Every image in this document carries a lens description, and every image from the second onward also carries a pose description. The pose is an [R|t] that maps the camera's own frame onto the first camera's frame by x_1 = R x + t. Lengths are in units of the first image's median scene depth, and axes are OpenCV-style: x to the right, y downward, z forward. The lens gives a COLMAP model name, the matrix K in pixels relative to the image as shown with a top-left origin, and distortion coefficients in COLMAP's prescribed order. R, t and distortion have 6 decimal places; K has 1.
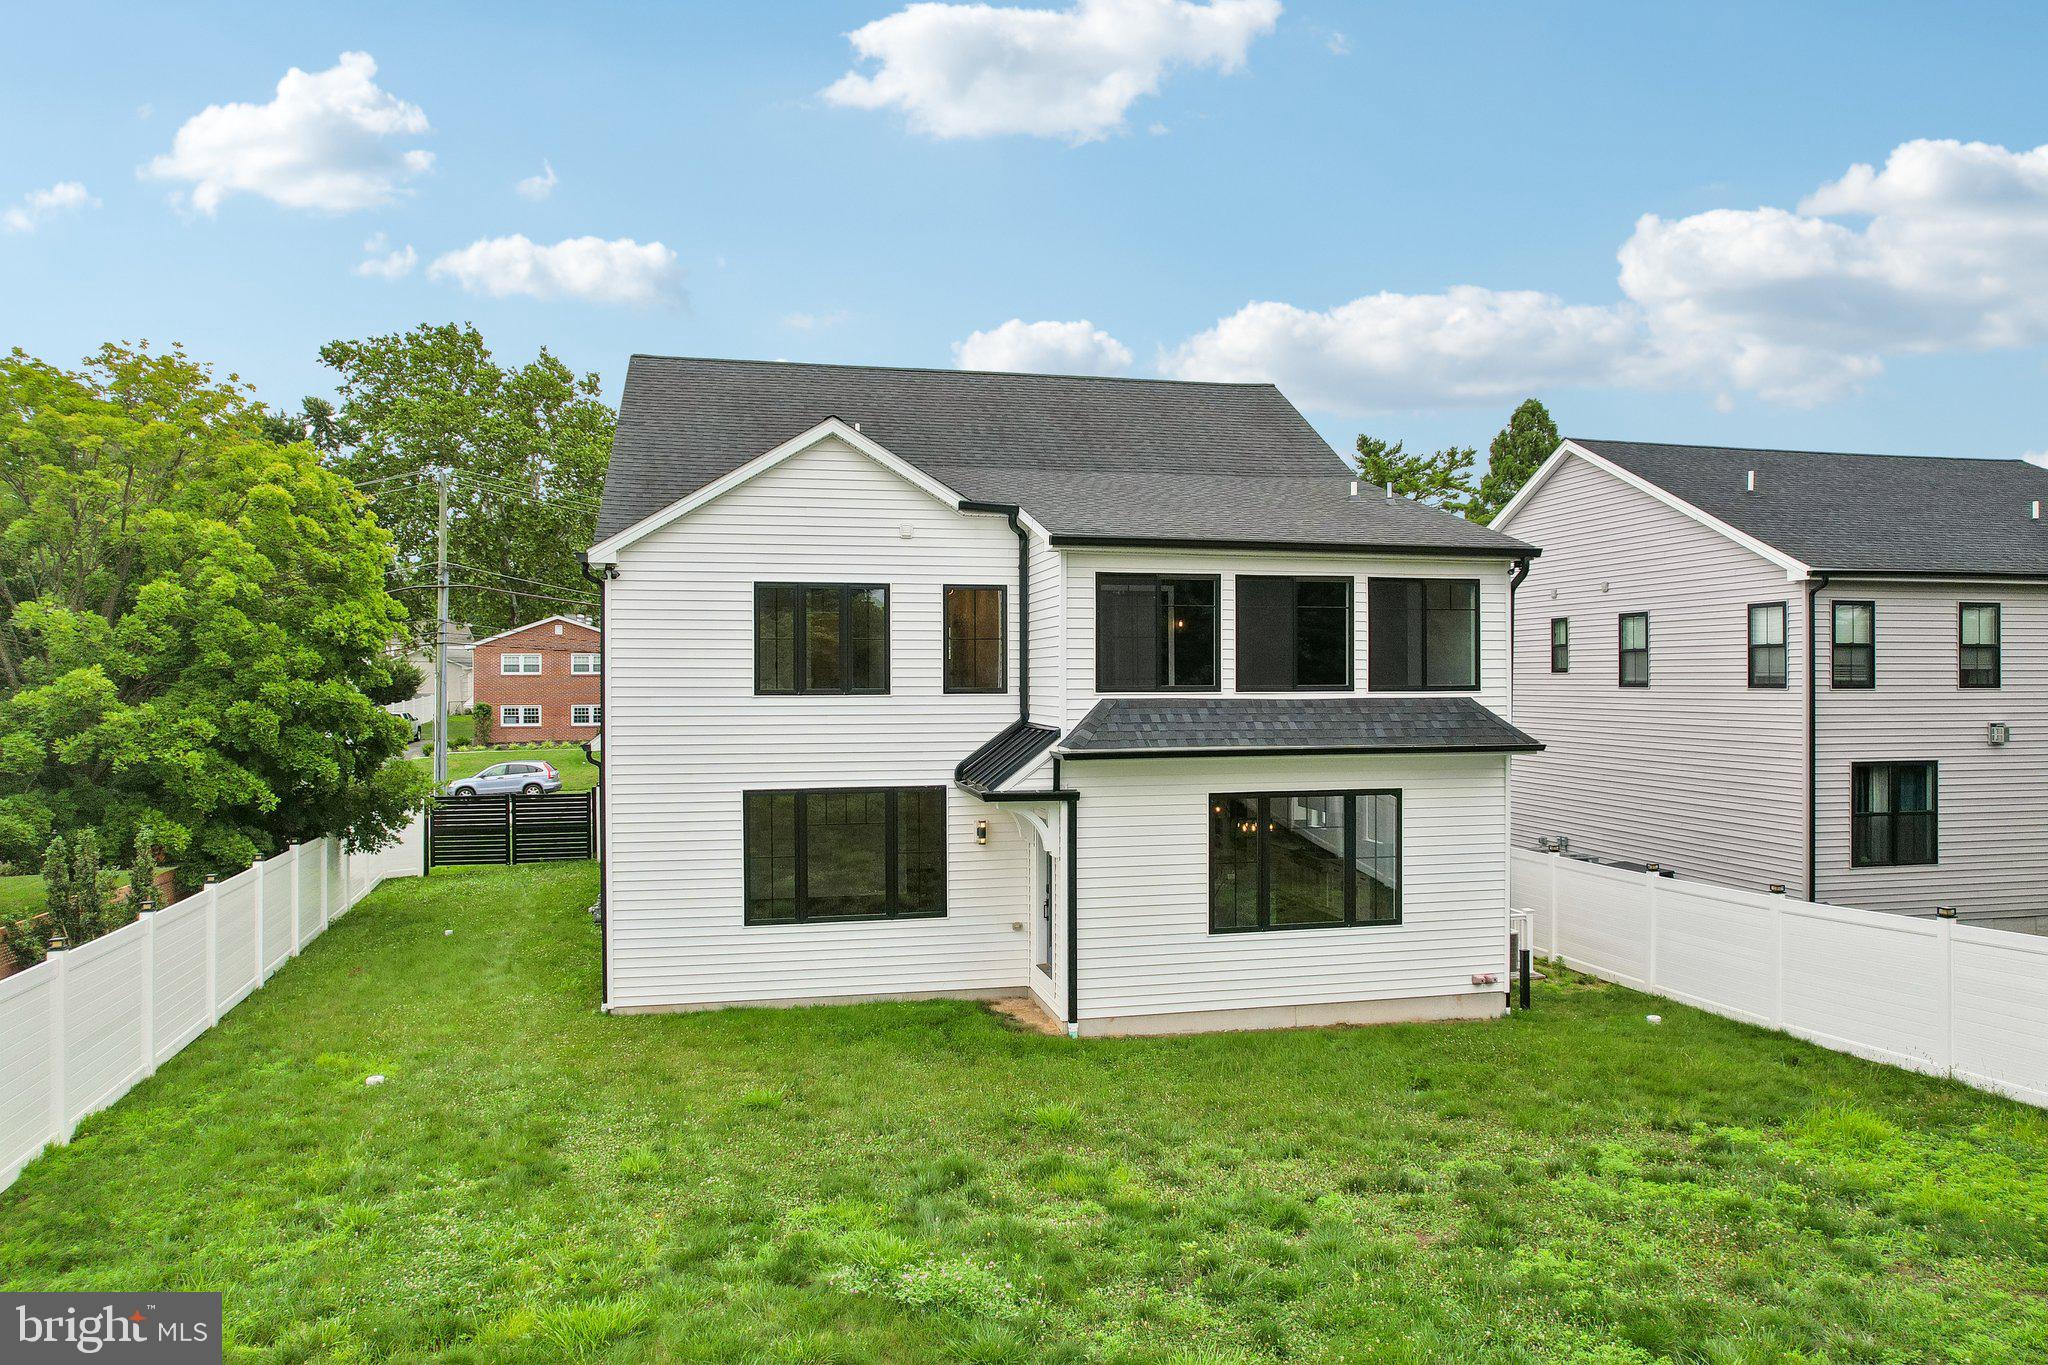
lens RADIAL K [[1312.5, 0, 1035.3], [0, 1312.5, 684.4], [0, 0, 1]] dist [-0.080616, 0.071151]
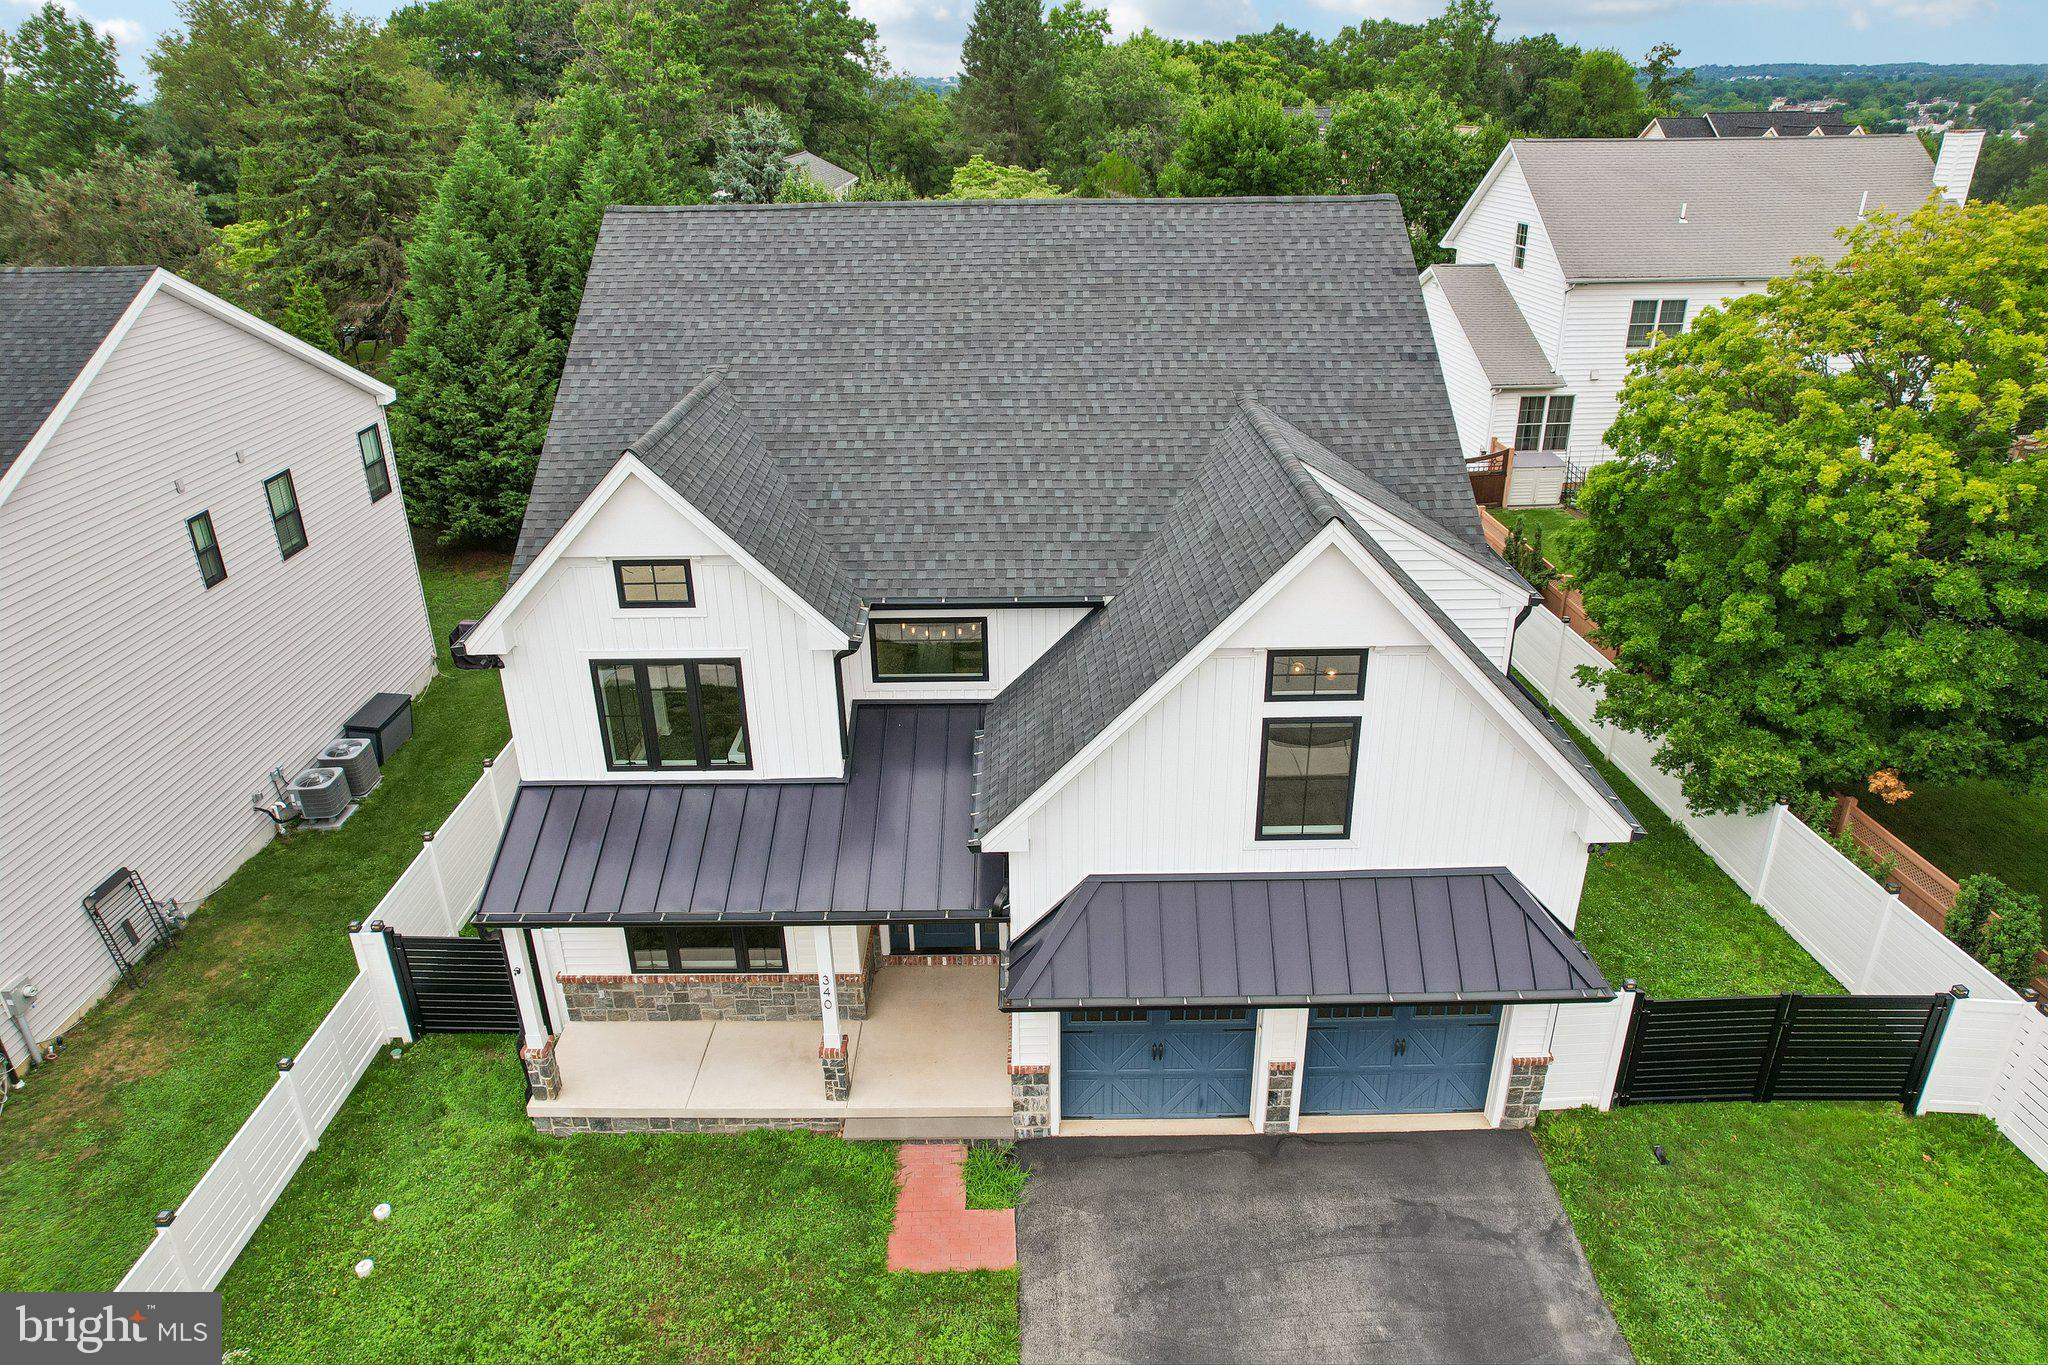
lens RADIAL K [[1312.5, 0, 1033.1], [0, 1312.5, 683.3], [0, 0, 1]] dist [-0.080616, 0.071151]
pose [[-0.975560, -0.080535, 0.204443, -0.361049], [0.012320, 0.908904, 0.416824, -0.427791], [-0.219388, 0.409156, -0.885698, 2.568902]]
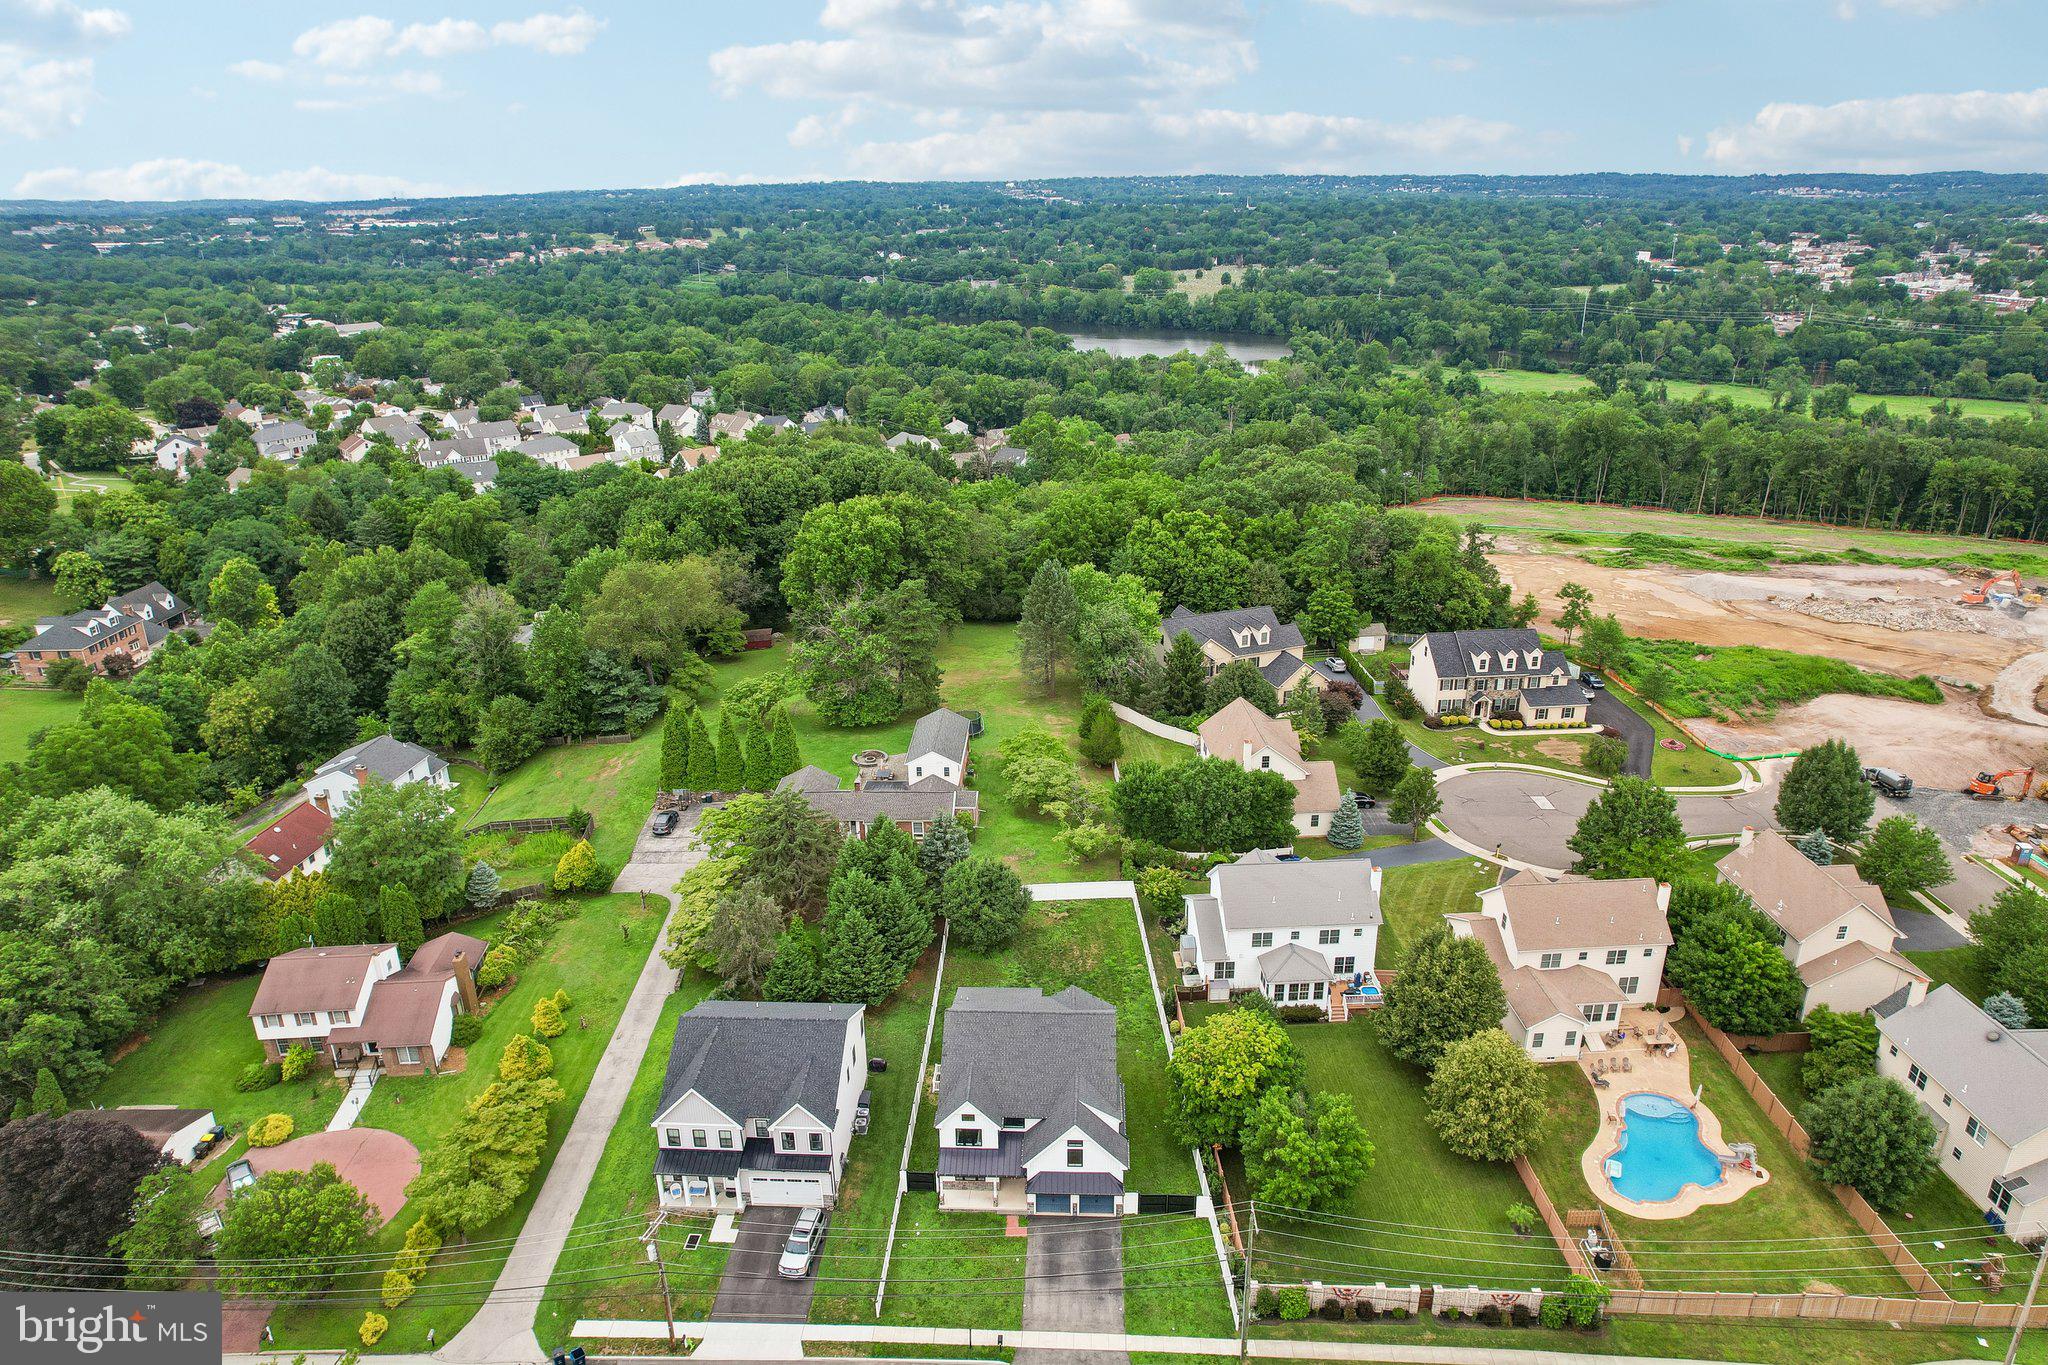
lens RADIAL K [[1312.5, 0, 1036.1], [0, 1312.5, 683.2], [0, 0, 1]] dist [-0.080616, 0.071151]
pose [[-0.965372, -0.087267, 0.245848, -1.273606], [0.007439, 0.932800, 0.360318, -3.481944], [-0.260771, 0.349670, -0.899850, 5.680407]]
